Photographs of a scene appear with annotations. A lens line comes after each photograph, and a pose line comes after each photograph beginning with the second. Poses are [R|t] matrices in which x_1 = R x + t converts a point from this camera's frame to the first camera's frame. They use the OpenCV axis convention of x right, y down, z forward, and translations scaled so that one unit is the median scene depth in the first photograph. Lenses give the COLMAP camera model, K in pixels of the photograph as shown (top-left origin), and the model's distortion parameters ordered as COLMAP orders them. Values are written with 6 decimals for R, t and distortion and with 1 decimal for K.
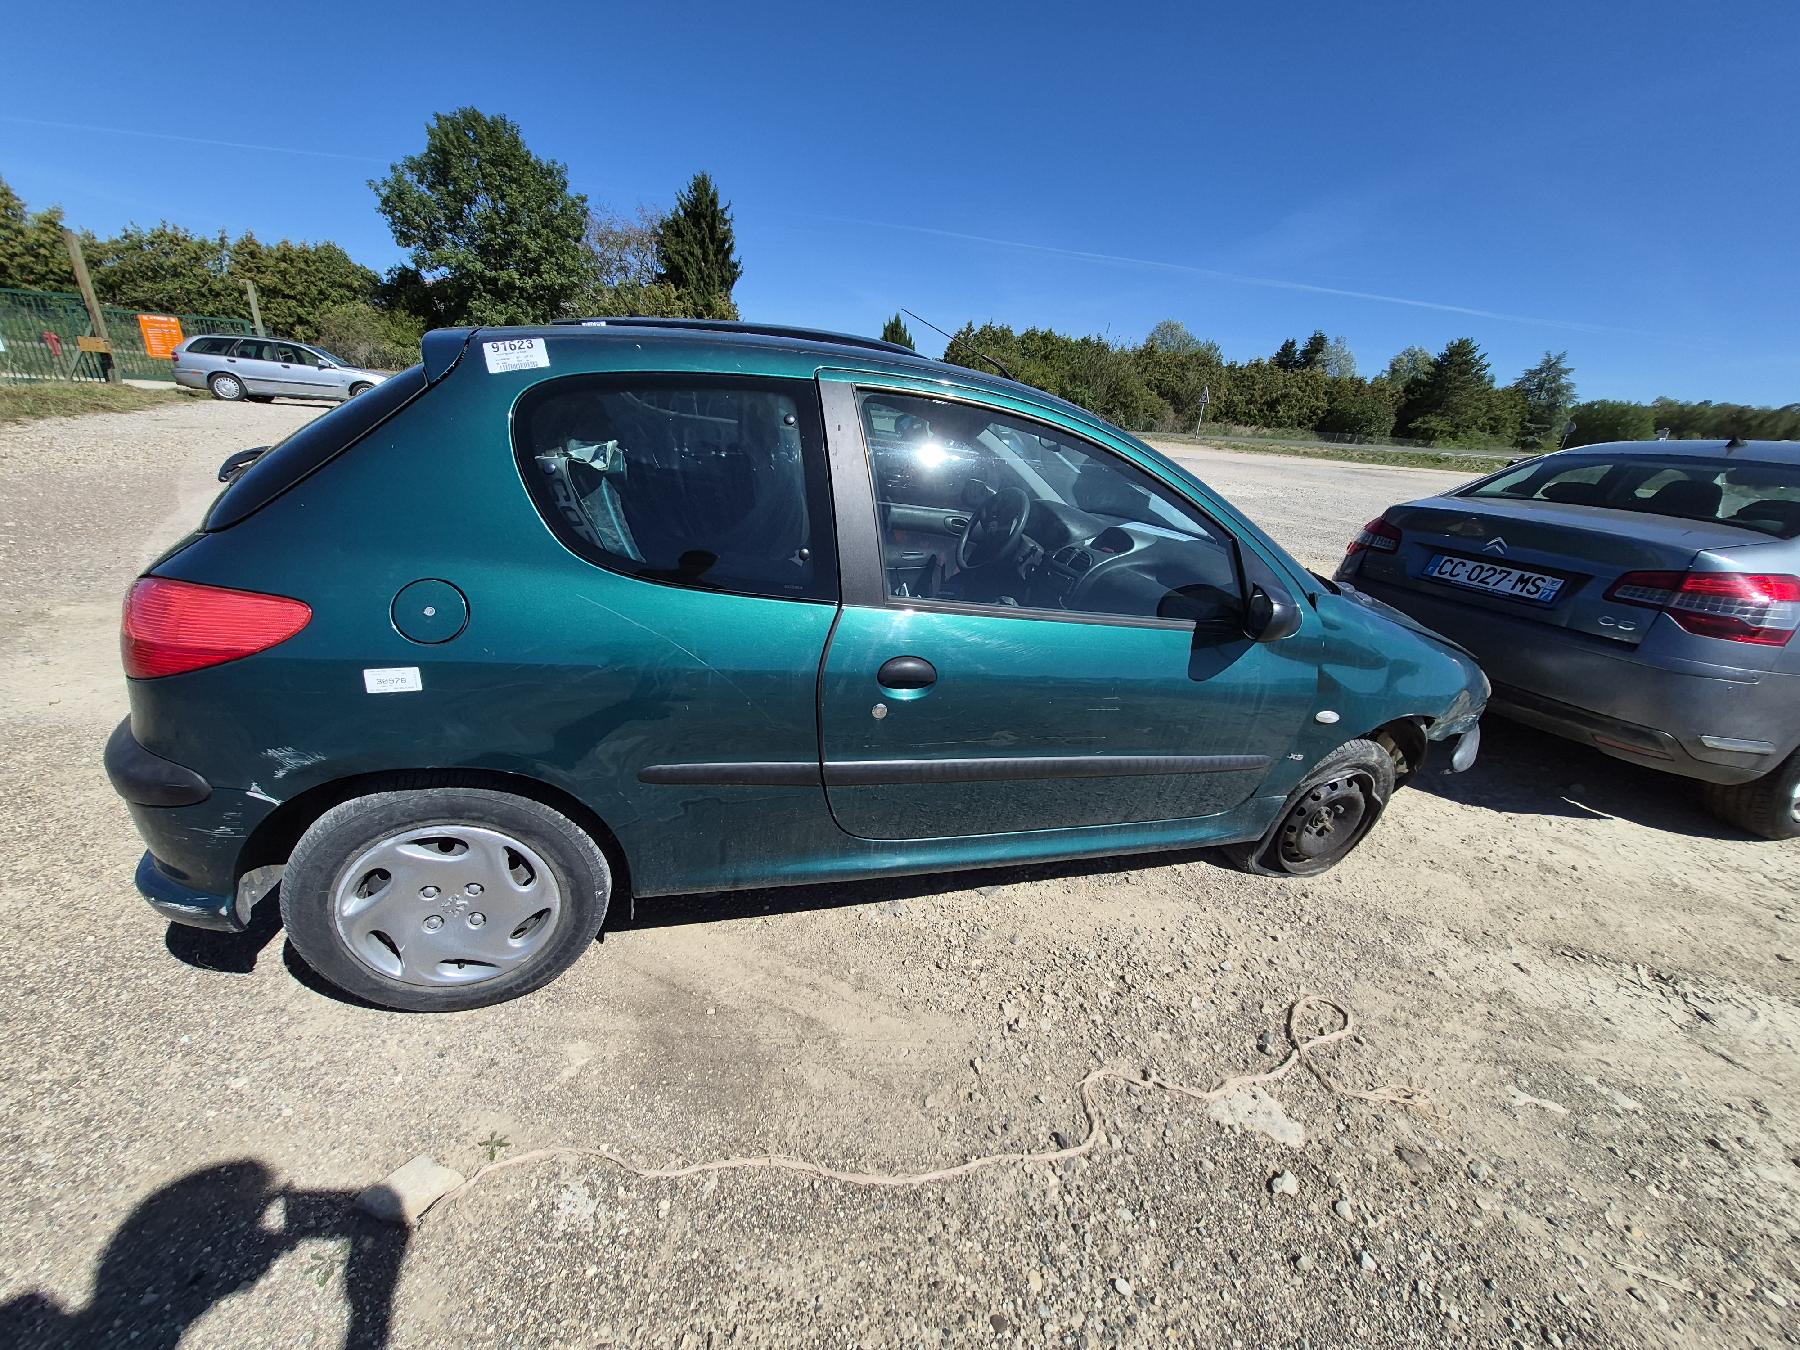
lens RADIAL K [[735.4, 0, 957.8], [0, 735.4, 678.1], [0, 0, 1]] dist [0.004483, -0.000318]
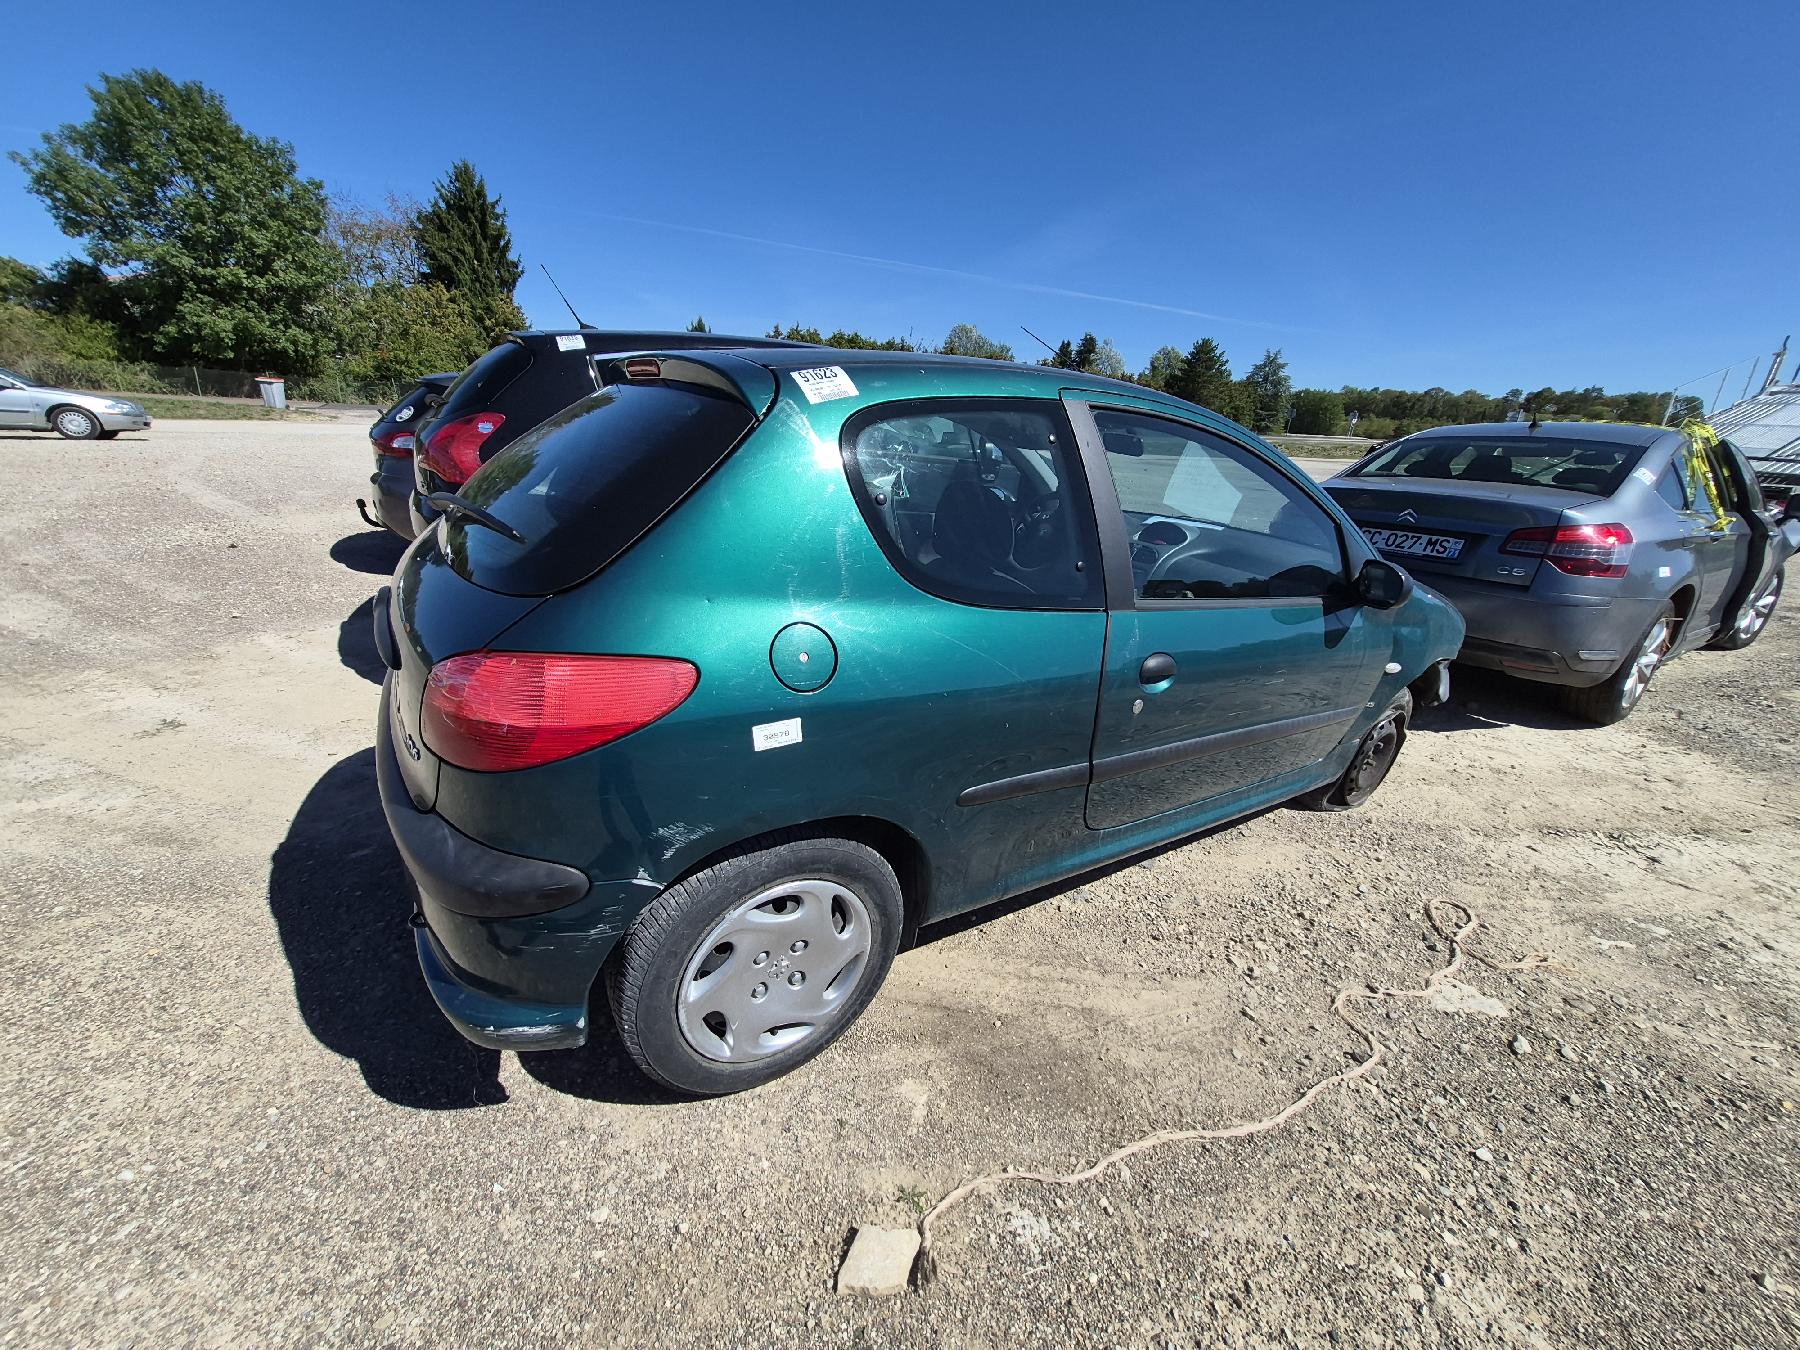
lens RADIAL K [[720.2, 0, 973.7], [0, 720.2, 674.1], [0, 0, 1]] dist [0.008252, -0.002742]
pose [[0.963586, -0.117756, 0.240074, -0.333958], [0.118033, 0.992921, 0.013276, -0.025411], [-0.239938, 0.015545, 0.970664, 0.022591]]
